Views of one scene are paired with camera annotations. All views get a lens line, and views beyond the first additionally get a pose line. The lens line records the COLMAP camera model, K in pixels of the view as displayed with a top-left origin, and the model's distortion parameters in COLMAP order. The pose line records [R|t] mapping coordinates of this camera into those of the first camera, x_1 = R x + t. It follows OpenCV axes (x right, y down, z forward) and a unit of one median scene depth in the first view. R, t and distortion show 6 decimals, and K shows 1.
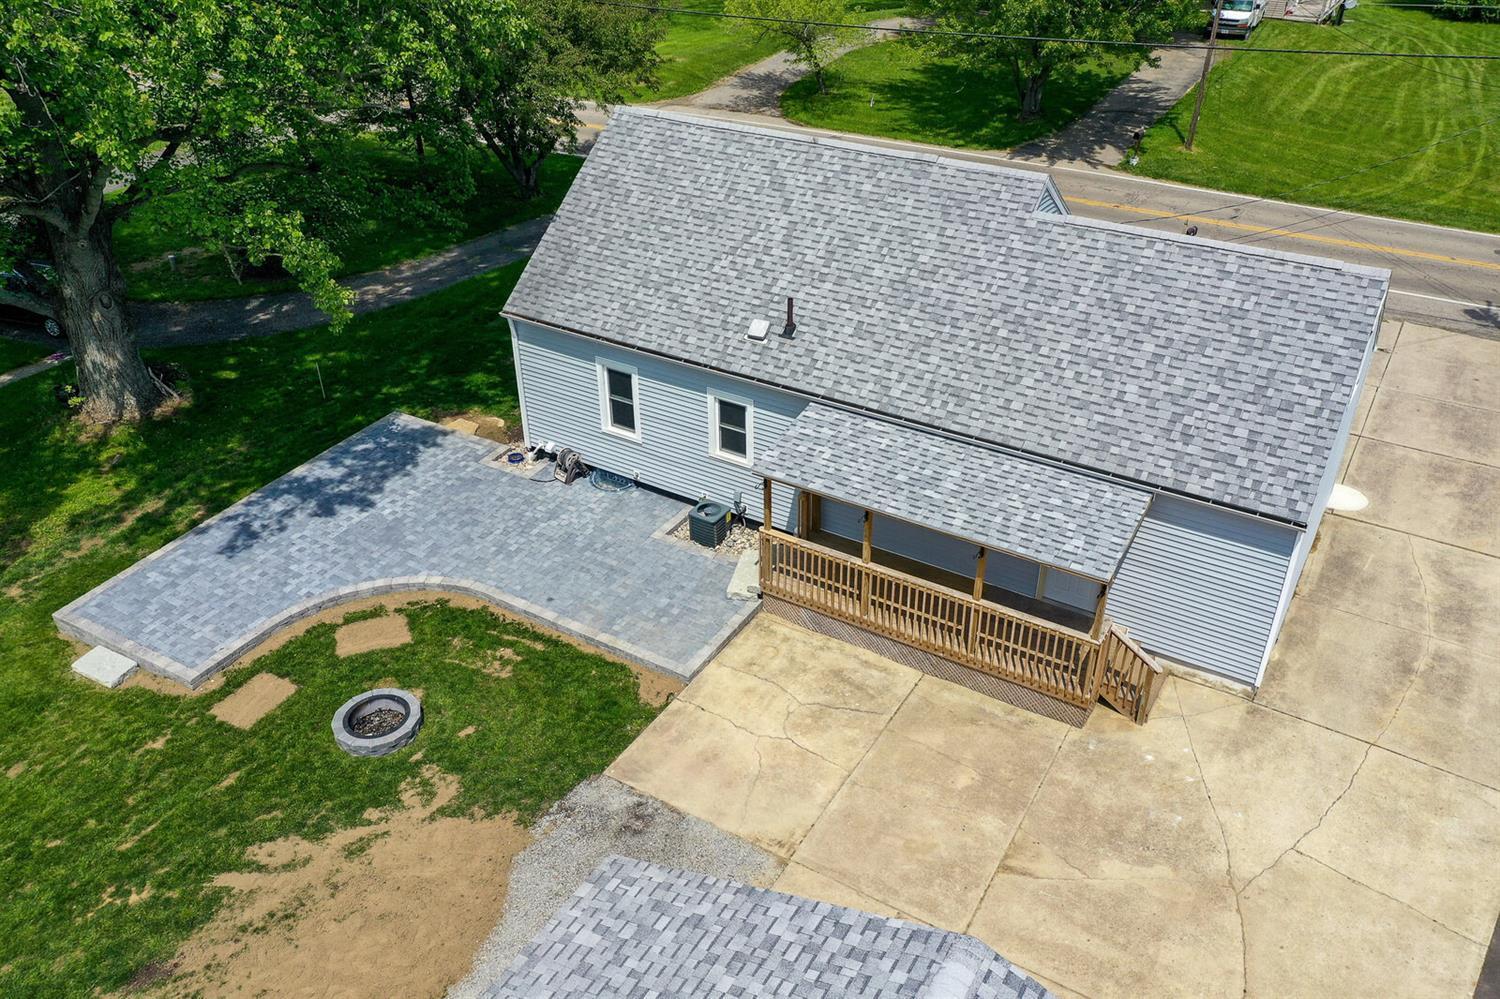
lens RADIAL K [[1187.5, 0, 750.0], [0, 1187.5, 499.5], [0, 0, 1]] dist [0.013466, 0.011047]
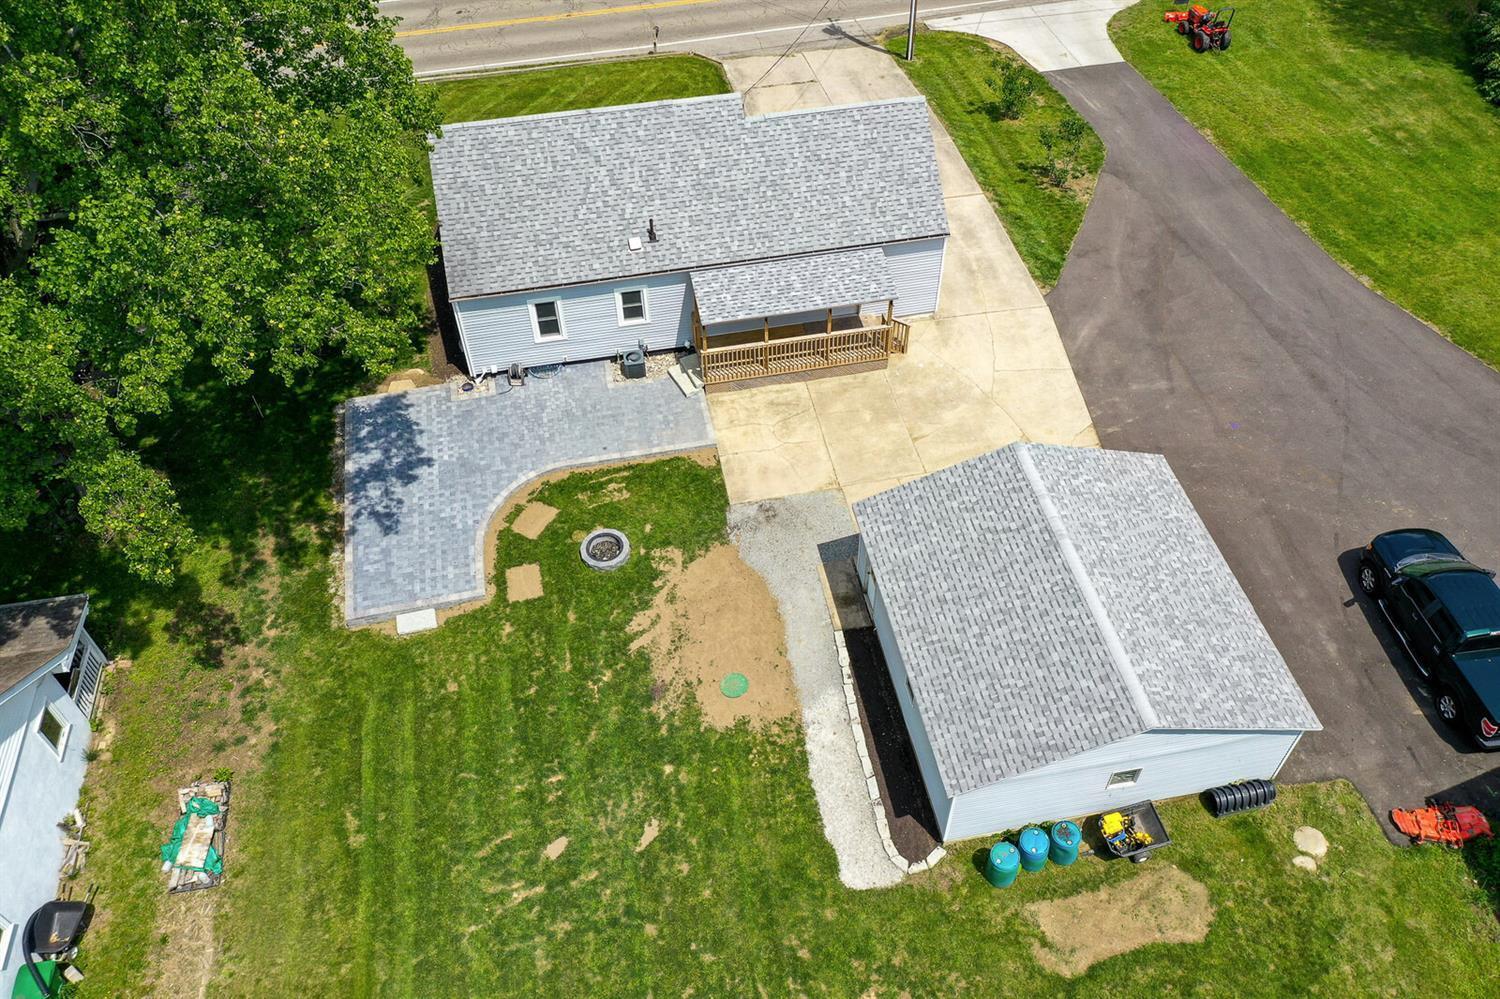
lens RADIAL K [[1187.5, 0, 750.0], [0, 1187.5, 499.5], [0, 0, 1]] dist [0.013466, 0.011047]
pose [[0.737078, -0.506711, 0.447169, -0.805651], [0.369102, 0.856113, 0.361709, -0.383711], [-0.566109, -0.101557, 0.818051, -0.480326]]
